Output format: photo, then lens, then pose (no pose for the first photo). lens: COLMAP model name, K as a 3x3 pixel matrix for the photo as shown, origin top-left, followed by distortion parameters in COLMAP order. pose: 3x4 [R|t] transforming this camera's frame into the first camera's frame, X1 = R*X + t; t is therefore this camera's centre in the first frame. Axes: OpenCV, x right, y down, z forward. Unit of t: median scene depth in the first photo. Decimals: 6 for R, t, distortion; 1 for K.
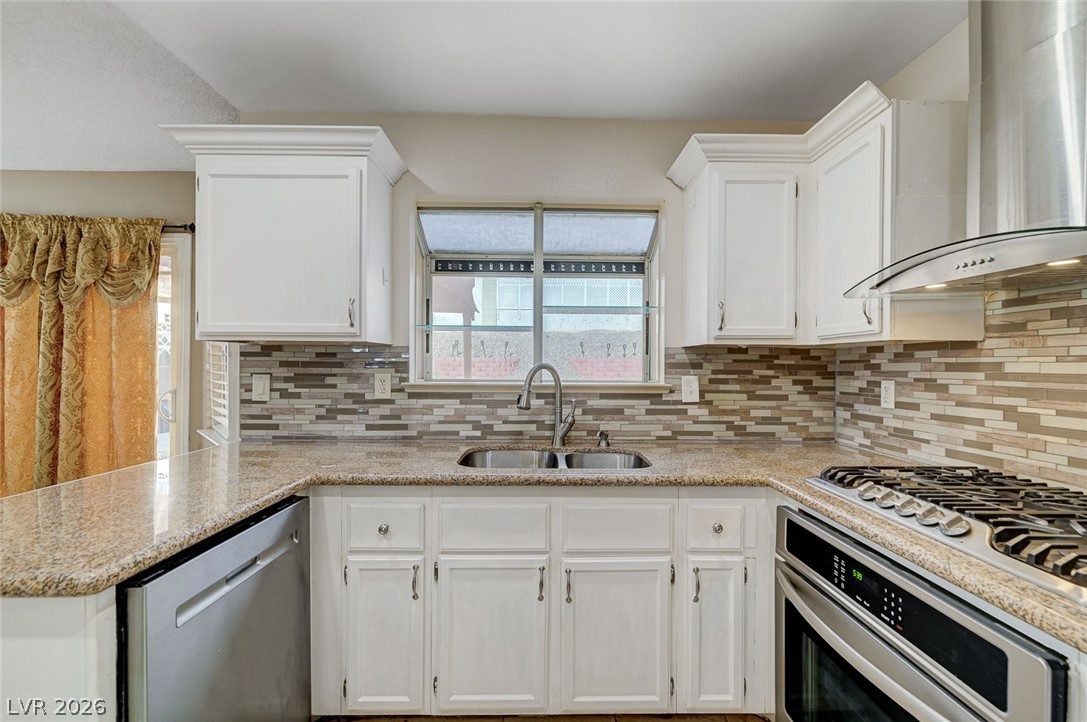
lens RADIAL K [[453.9, 0, 543.4], [0, 453.9, 363.8], [0, 0, 1]] dist [-0.001053, -0.000266]
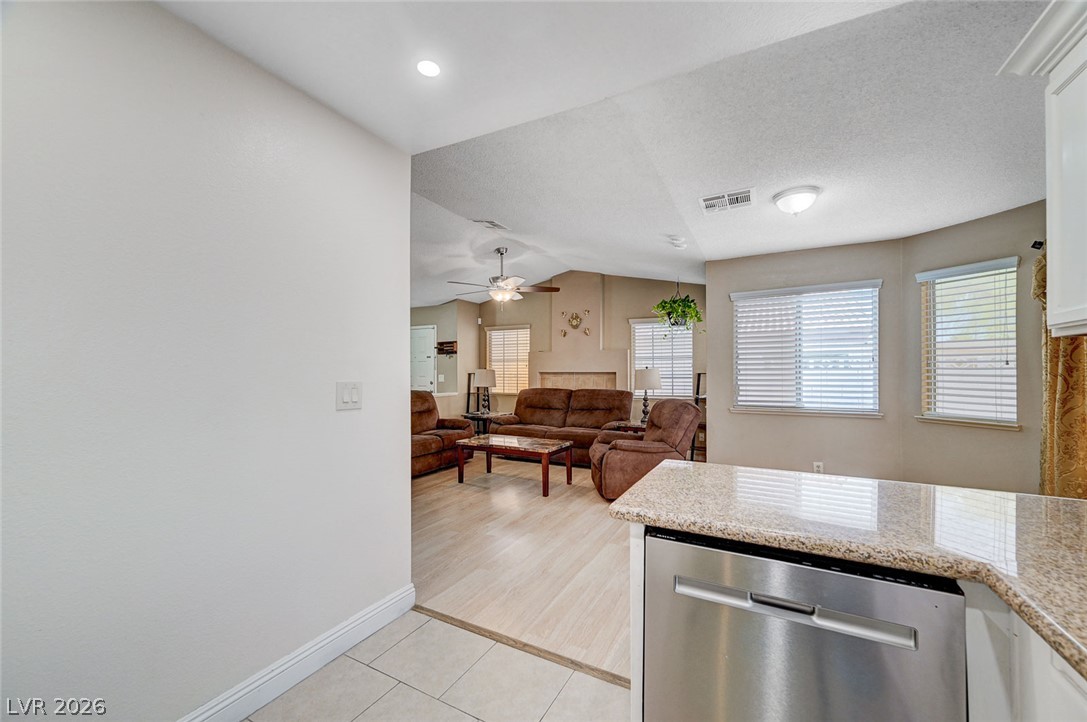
lens RADIAL K [[430.7, 0, 533.6], [0, 430.7, 367.3], [0, 0, 1]] dist [0.000326, 0.000571]
pose [[-0.492285, -0.013693, -0.870327, 0.144531], [-0.000958, 0.999884, -0.015189, 0.005407], [0.870434, -0.006644, -0.492241, 0.498964]]
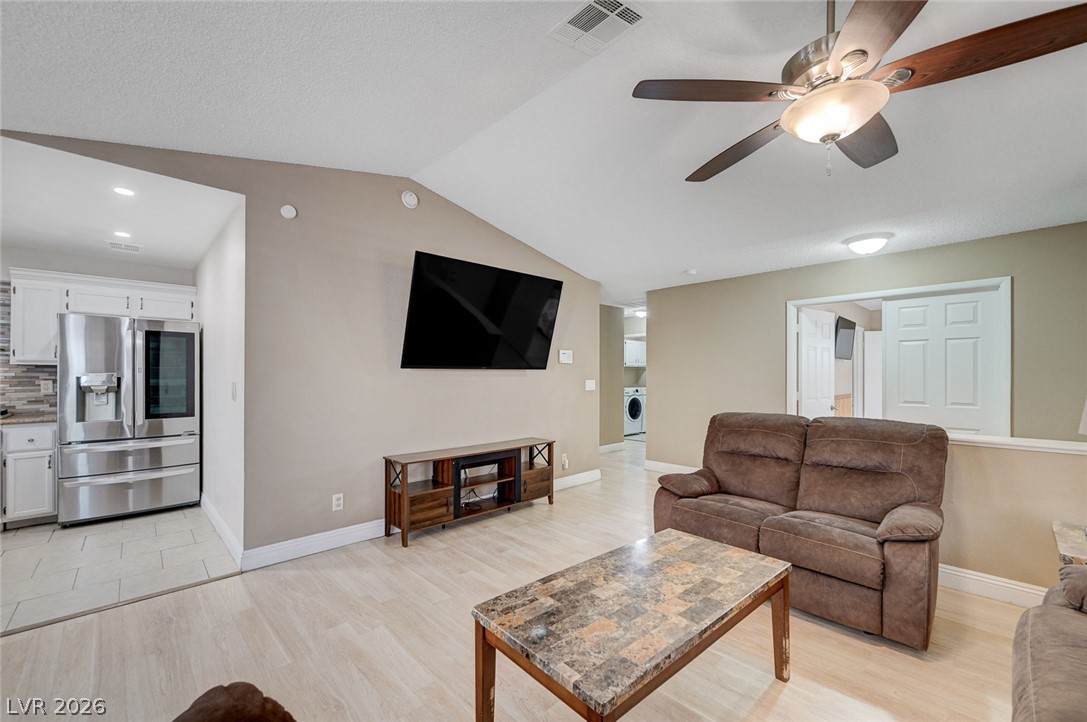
lens RADIAL K [[430.7, 0, 548.4], [0, 430.7, 375.8], [0, 0, 1]] dist [0.000326, 0.000571]
pose [[-0.689249, -0.007215, 0.724489, -2.231865], [-0.005968, 0.999973, 0.004281, -0.011318], [-0.724500, -0.001373, -0.689273, -0.066109]]
